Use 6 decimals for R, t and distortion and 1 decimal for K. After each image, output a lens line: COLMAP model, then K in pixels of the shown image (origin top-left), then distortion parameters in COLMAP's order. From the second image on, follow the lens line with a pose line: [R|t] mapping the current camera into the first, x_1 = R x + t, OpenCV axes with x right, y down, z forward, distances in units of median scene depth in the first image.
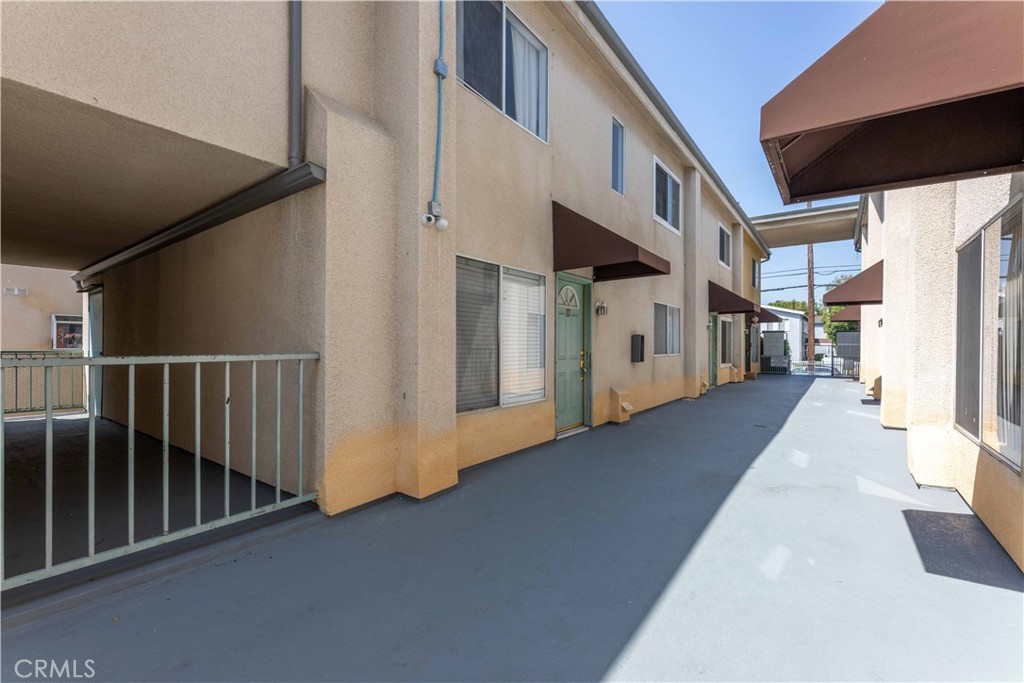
lens RADIAL K [[431.1, 0, 504.4], [0, 431.1, 340.4], [0, 0, 1]] dist [-0.000480, -0.000016]
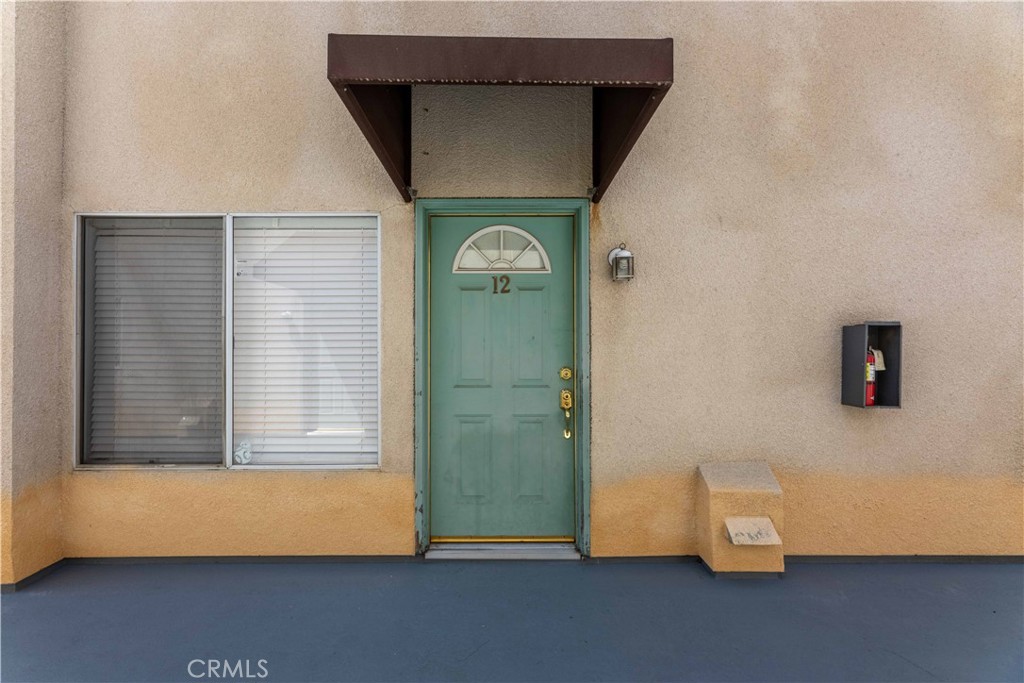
lens RADIAL K [[434.8, 0, 512.1], [0, 434.8, 358.0], [0, 0, 1]] dist [0.018036, 0.000008]
pose [[0.609474, -0.023116, -0.792469, 0.491722], [0.011521, 0.999728, -0.020301, 0.021123], [0.792722, 0.003243, 0.609574, 0.693770]]
